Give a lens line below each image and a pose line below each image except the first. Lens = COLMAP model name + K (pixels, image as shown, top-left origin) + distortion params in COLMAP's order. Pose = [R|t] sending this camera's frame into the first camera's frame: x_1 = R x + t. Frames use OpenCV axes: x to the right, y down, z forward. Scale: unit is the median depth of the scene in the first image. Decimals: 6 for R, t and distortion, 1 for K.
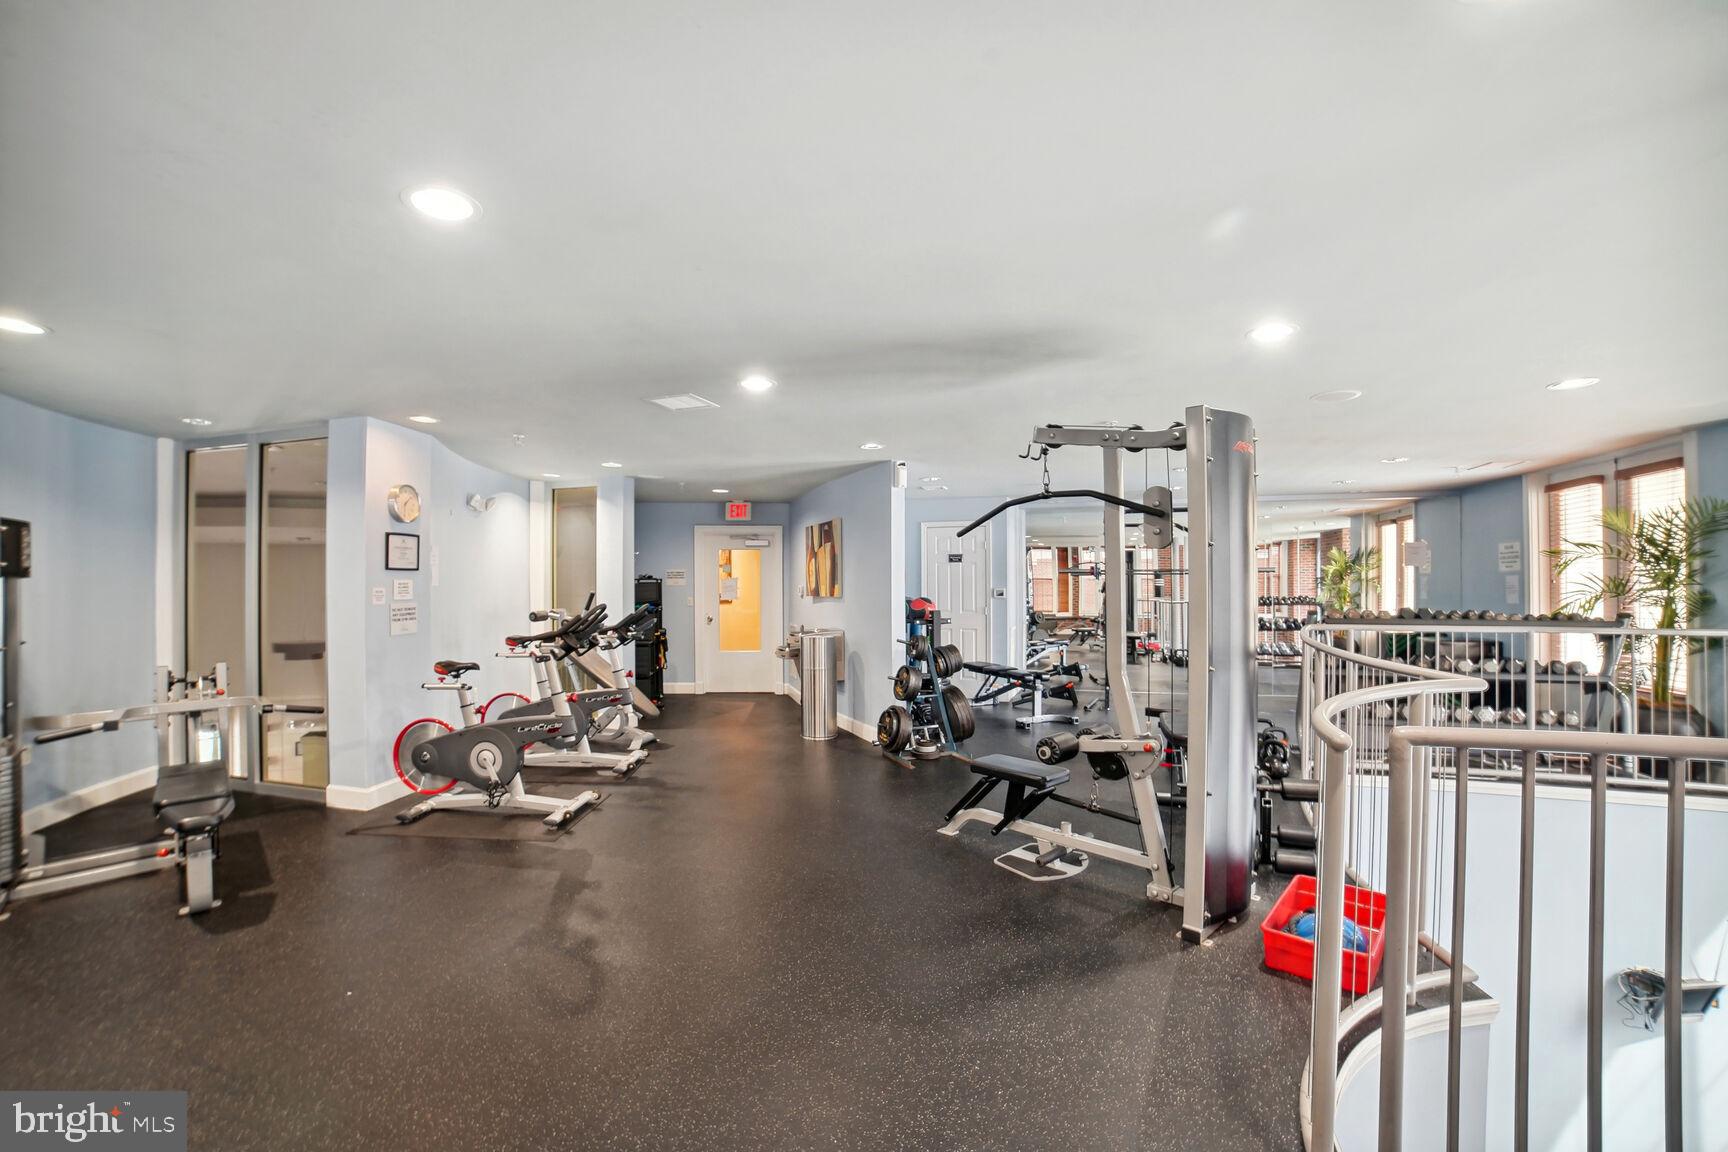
lens RADIAL K [[738.7, 0, 865.5], [0, 738.7, 562.3], [0, 0, 1]] dist [-0.047769, 0.000275]
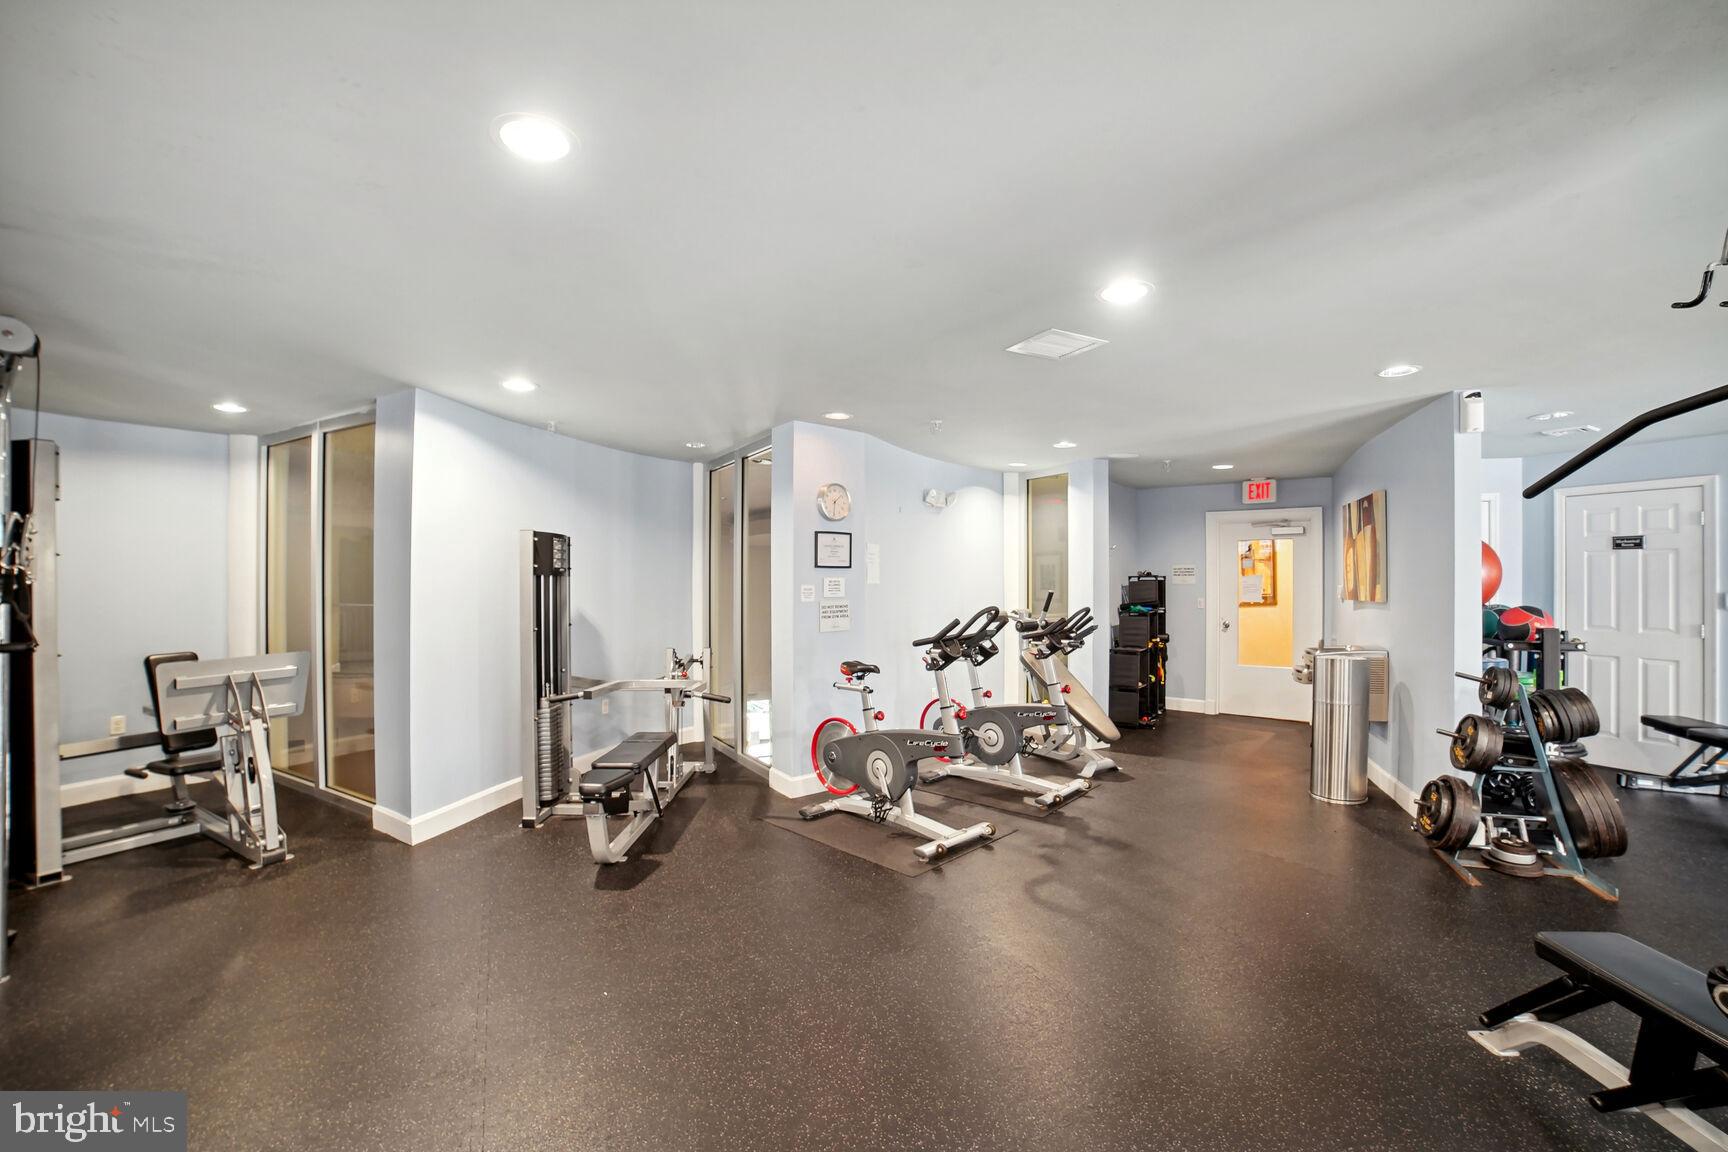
lens RADIAL K [[750.5, 0, 864.0], [0, 750.5, 576.0], [0, 0, 1]] dist [-0.108251, 0.047397]
pose [[0.729823, 0.000510, -0.683636, 0.088541], [0.015064, 0.999745, 0.016827, 0.004083], [0.683470, -0.022579, 0.729629, 0.212150]]
